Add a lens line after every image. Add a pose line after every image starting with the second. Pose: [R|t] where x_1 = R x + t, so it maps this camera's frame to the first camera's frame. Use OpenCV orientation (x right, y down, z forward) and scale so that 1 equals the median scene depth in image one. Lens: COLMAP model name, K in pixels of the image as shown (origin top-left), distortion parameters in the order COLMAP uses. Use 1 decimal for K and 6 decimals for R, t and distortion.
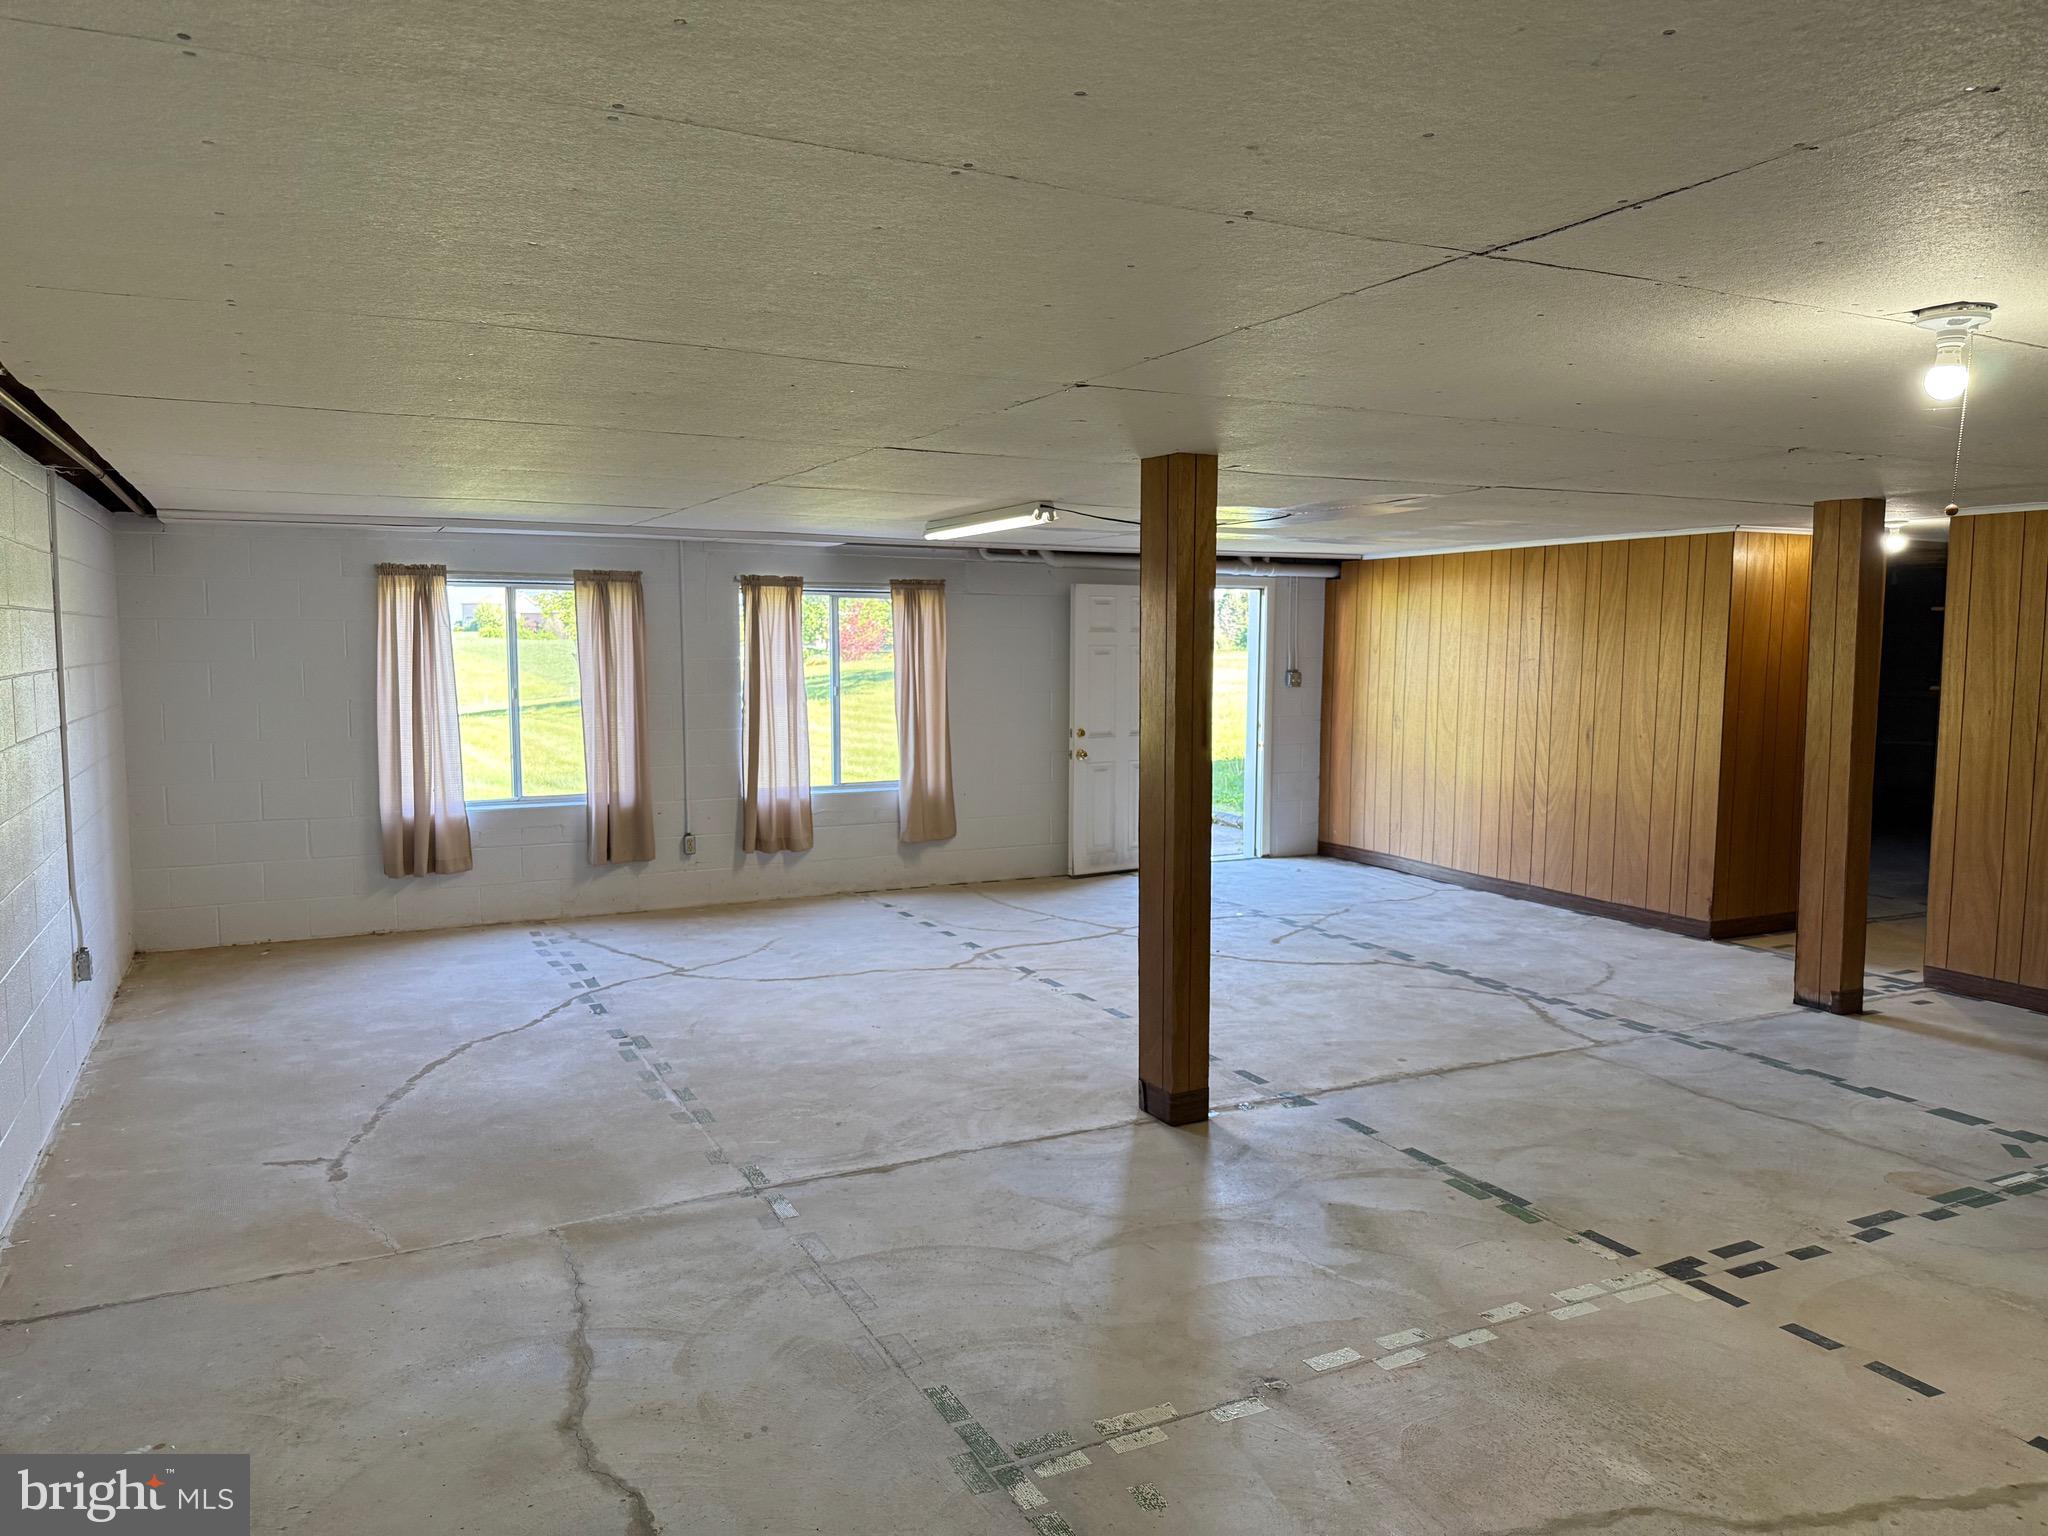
lens RADIAL K [[1431.6, 0, 1010.2], [0, 1431.6, 763.5], [0, 0, 1]] dist [0.076588, -0.099470]
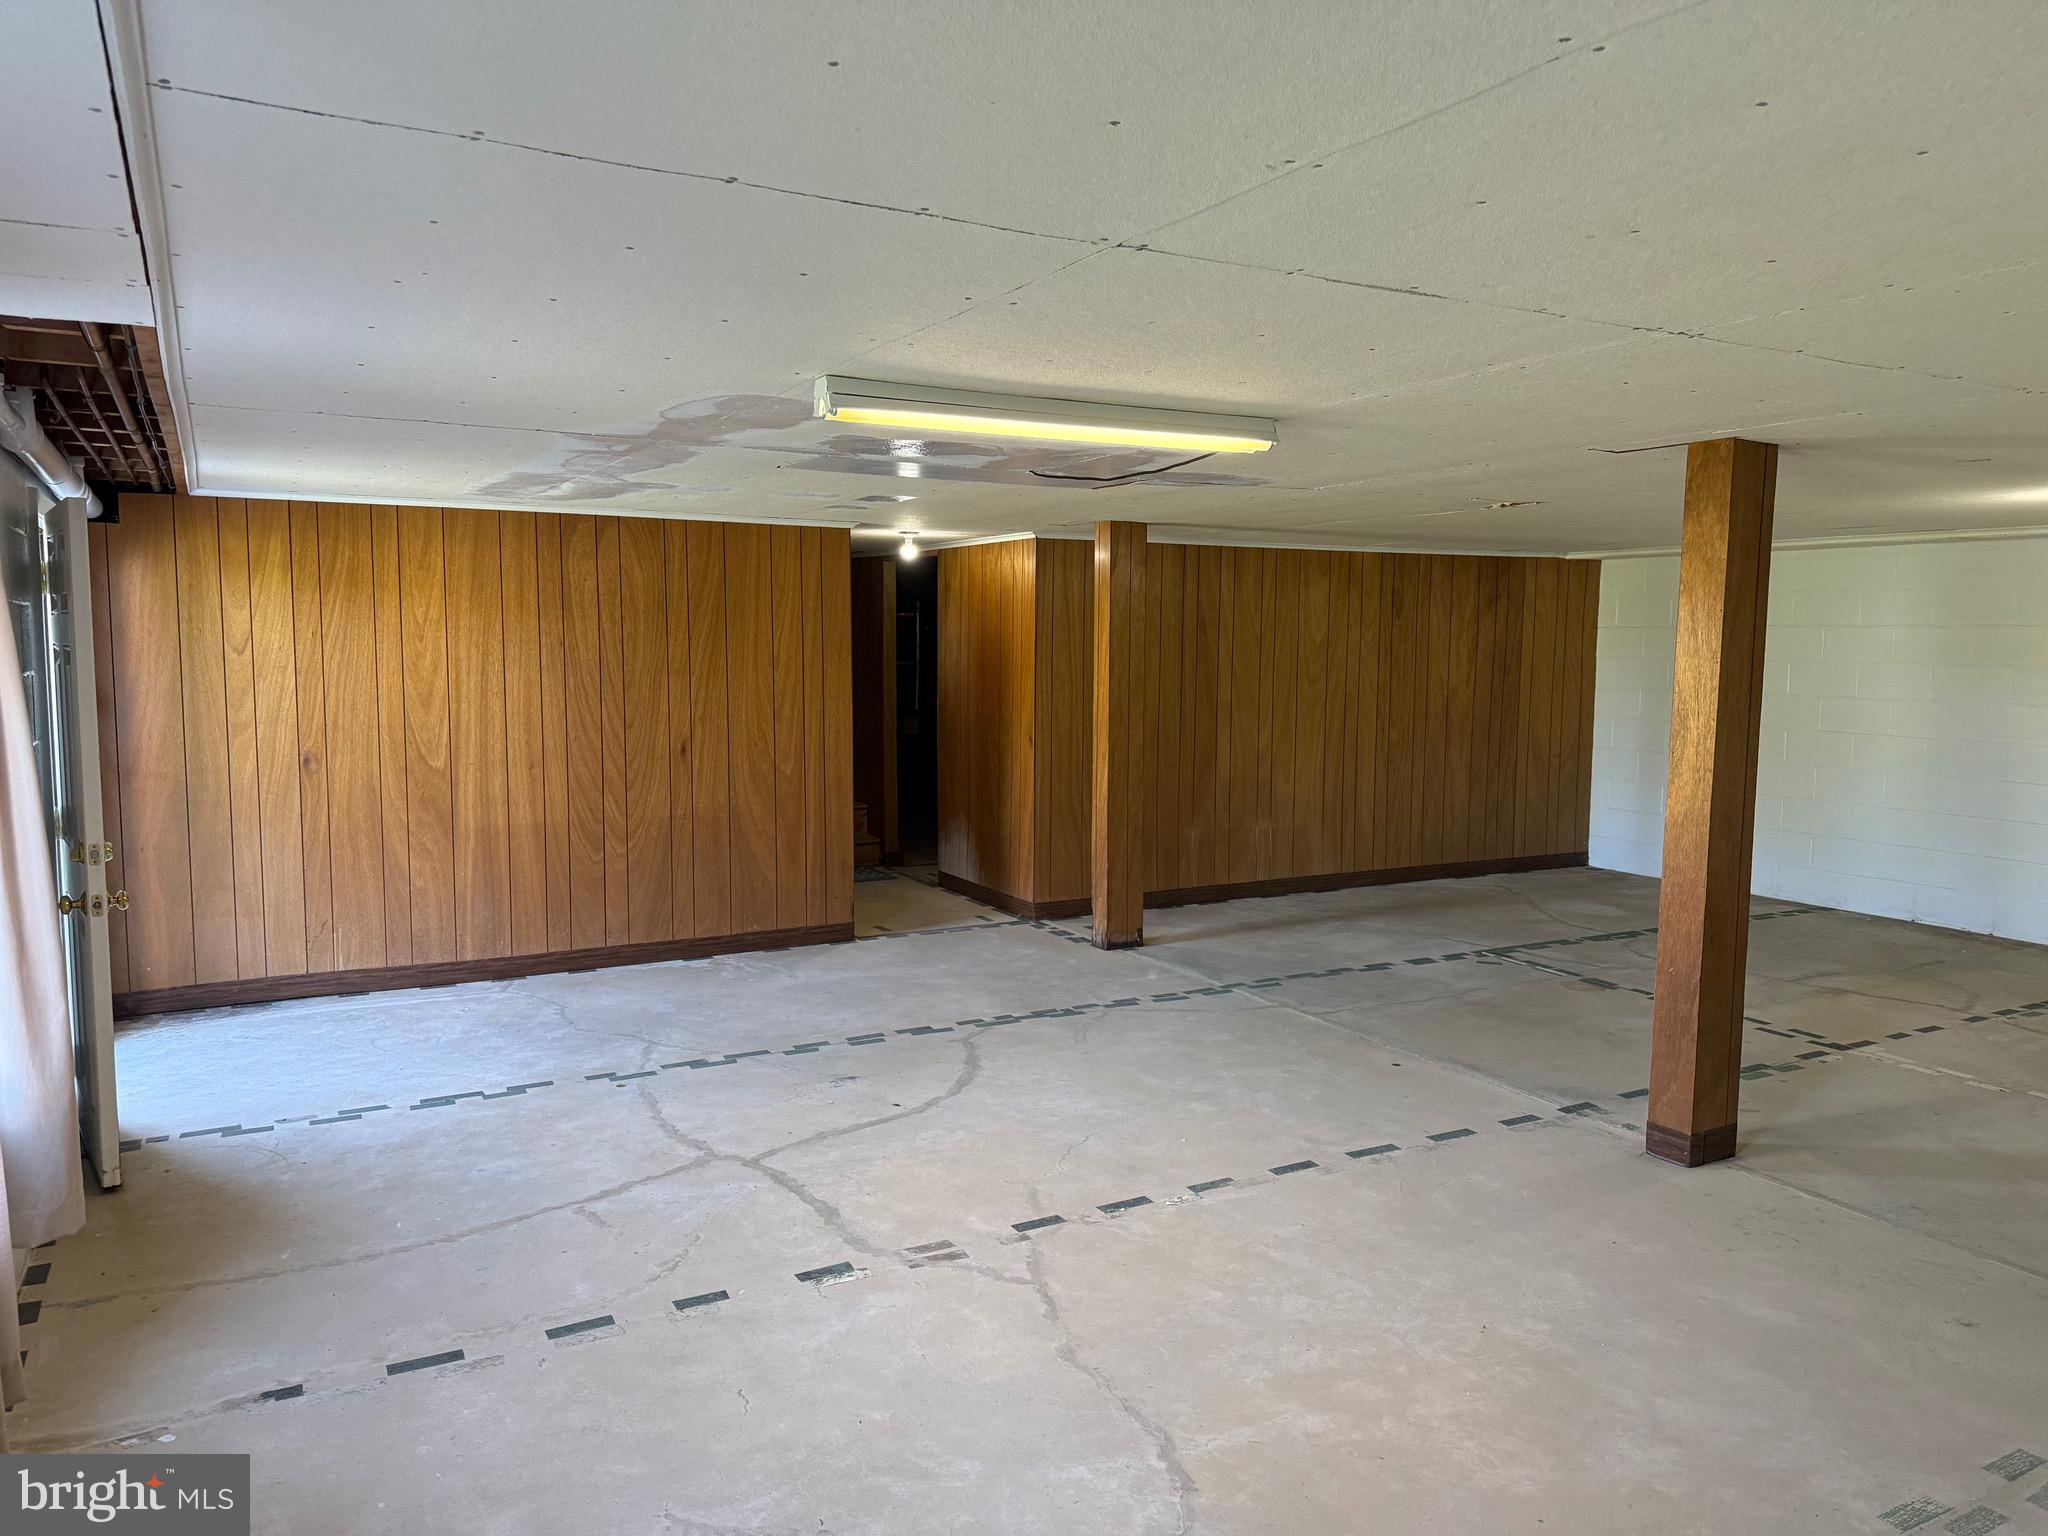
lens RADIAL K [[1431.6, 0, 1020.8], [0, 1431.6, 789.8], [0, 0, 1]] dist [0.076588, -0.099470]
pose [[-0.054248, -0.116300, 0.991732, -0.478393], [0.076607, 0.989782, 0.120262, -0.087596], [-0.995585, 0.082498, -0.044784, 0.894786]]
